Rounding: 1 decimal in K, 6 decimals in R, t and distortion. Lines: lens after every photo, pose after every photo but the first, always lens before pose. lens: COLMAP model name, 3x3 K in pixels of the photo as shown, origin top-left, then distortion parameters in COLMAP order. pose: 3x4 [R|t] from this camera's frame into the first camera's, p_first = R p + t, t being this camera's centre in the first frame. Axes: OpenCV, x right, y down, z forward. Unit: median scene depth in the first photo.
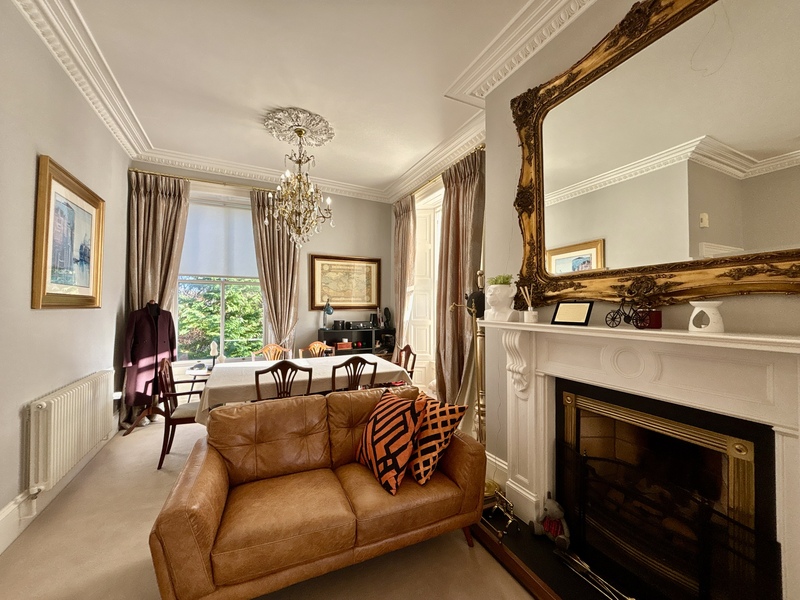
lens RADIAL K [[321.1, 0, 400.1], [0, 321.1, 301.7], [0, 0, 1]] dist [0.000781, 0.000134]
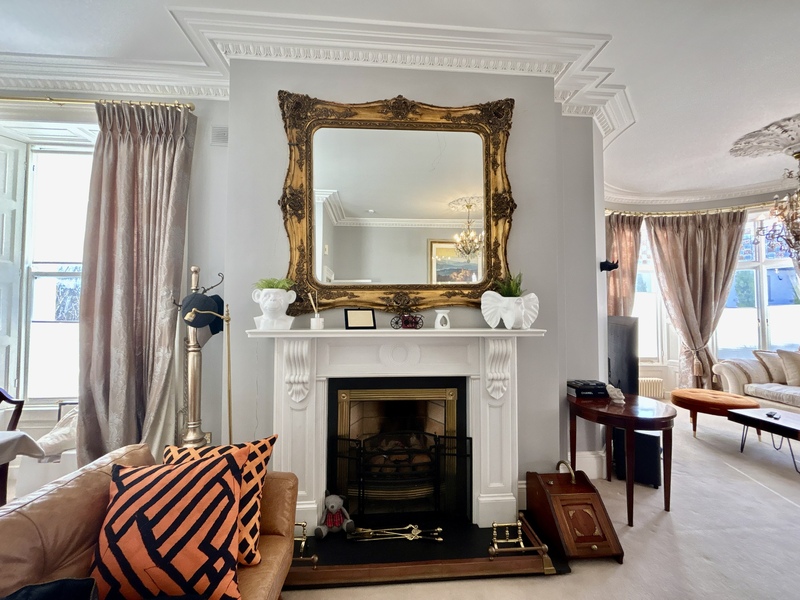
lens RADIAL K [[321.1, 0, 400.1], [0, 321.1, 301.7], [0, 0, 1]] dist [0.000781, 0.000134]
pose [[0.366514, 0.027907, 0.929994, -0.370820], [-0.015833, 0.999592, -0.023756, -0.001041], [-0.930278, -0.006018, 0.366807, 0.333178]]
